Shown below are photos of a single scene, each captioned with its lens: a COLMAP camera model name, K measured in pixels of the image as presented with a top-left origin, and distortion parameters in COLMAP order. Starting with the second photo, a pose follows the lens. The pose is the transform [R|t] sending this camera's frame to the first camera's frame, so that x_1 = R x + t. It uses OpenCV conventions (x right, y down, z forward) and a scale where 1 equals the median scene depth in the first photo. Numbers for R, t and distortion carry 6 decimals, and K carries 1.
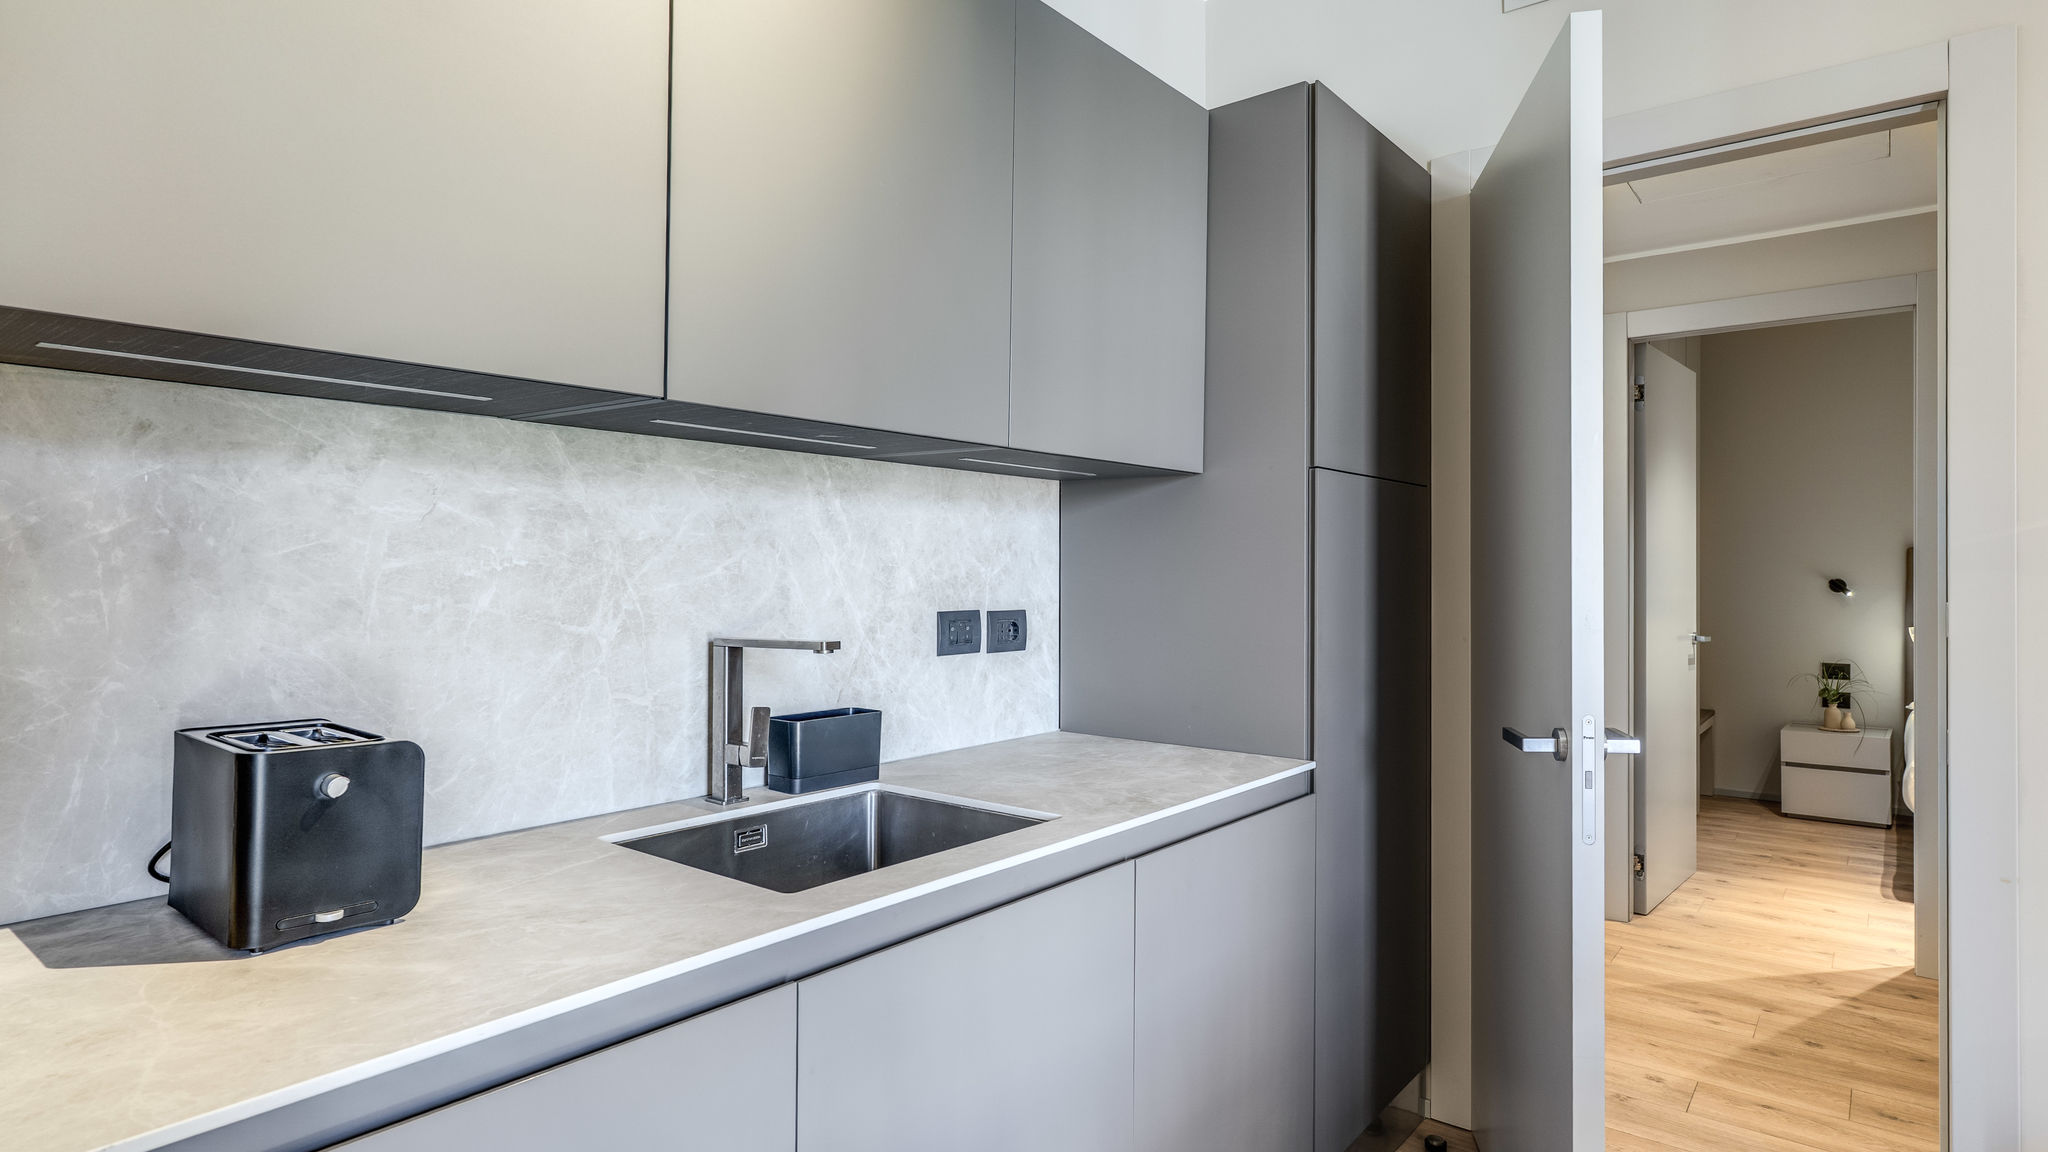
lens RADIAL K [[1075.4, 0, 1016.6], [0, 1075.4, 565.2], [0, 0, 1]] dist [0.003579, -0.000253]
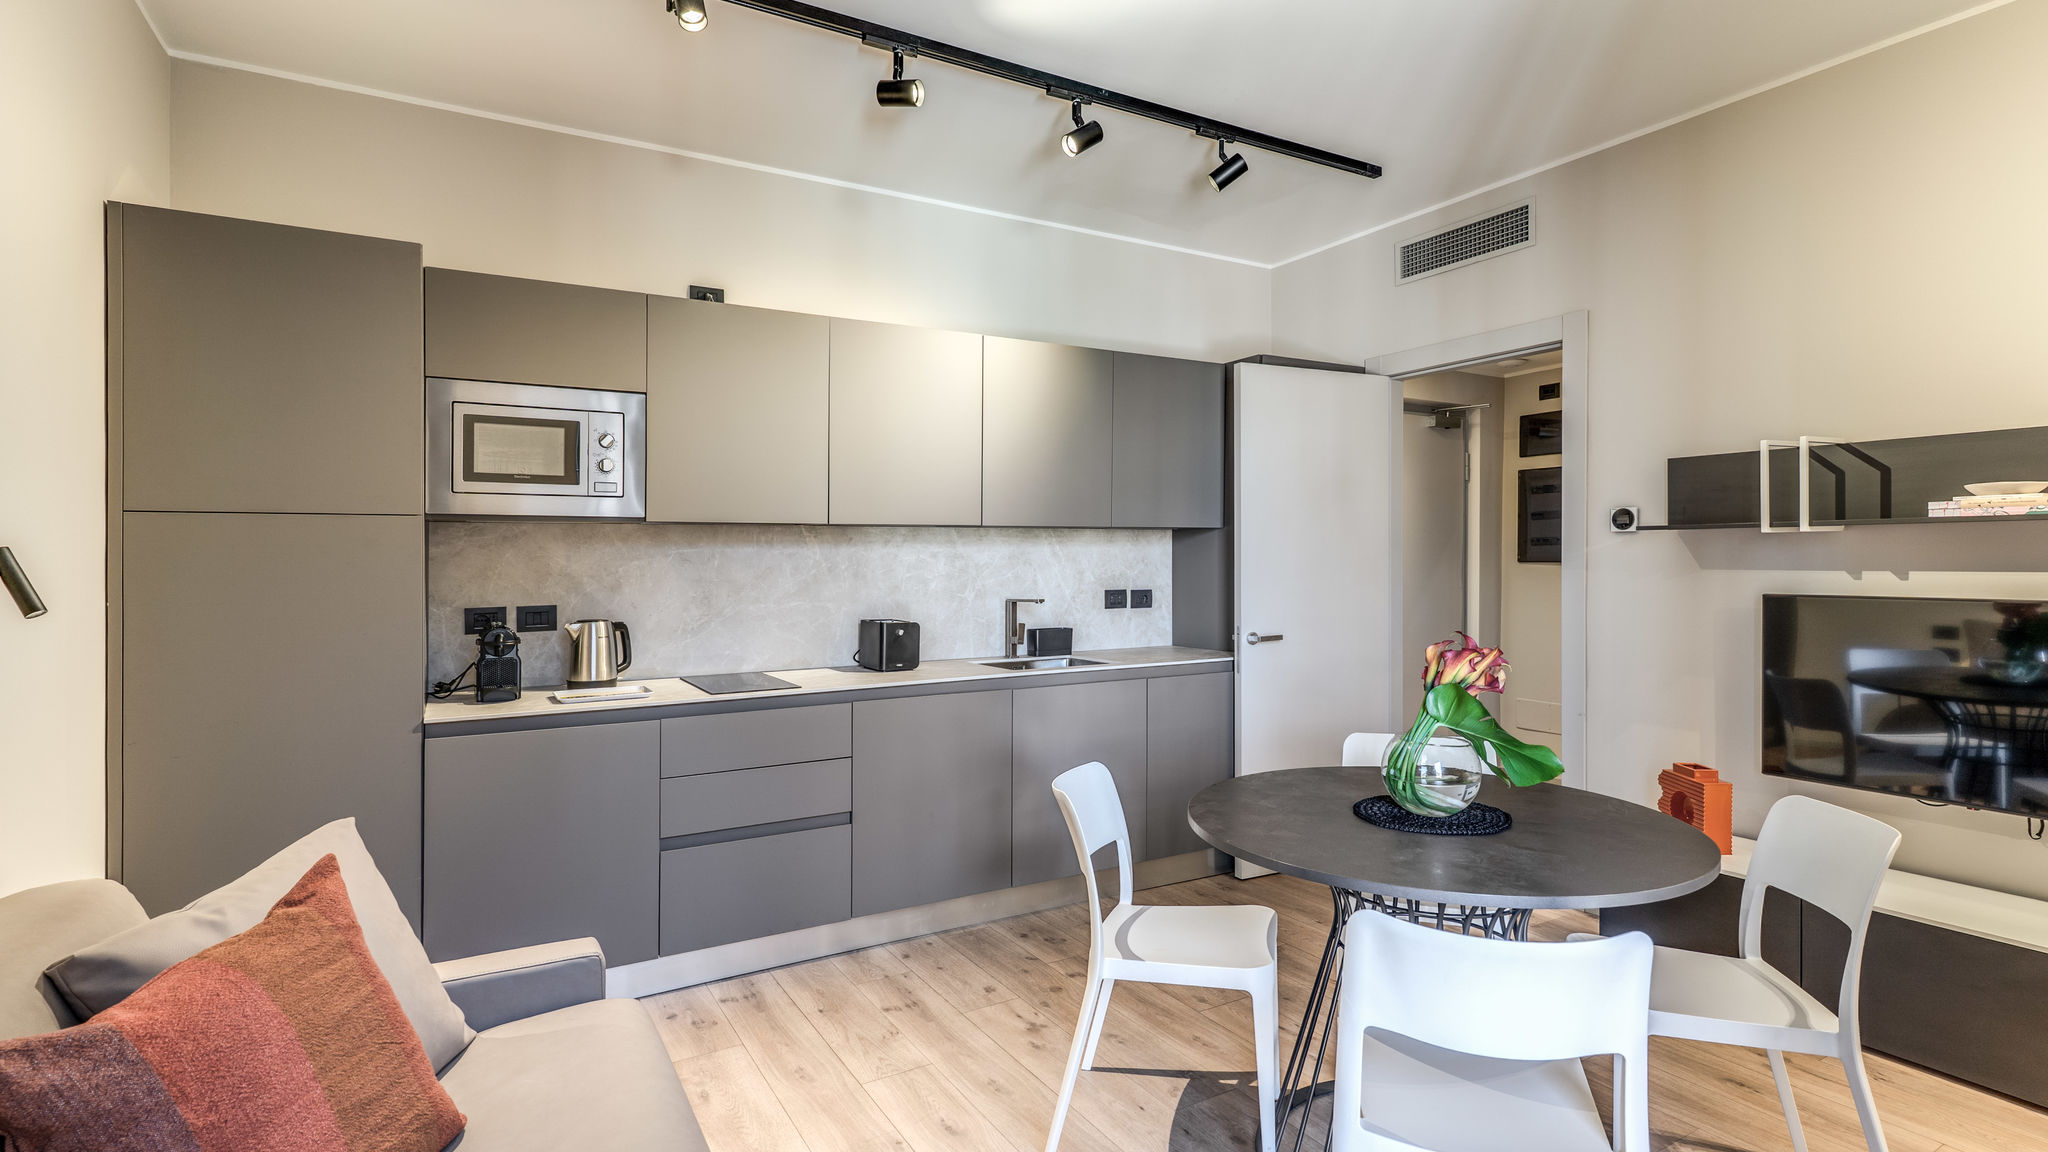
lens RADIAL K [[941.1, 0, 1024.0], [0, 941.1, 576.0], [0, 0, 1]] dist [0.000790, 0.000154]
pose [[0.936397, -0.006672, -0.350879, 0.521206], [0.014228, 0.999719, 0.018961, -0.031718], [0.350654, -0.022747, 0.936229, -1.073619]]
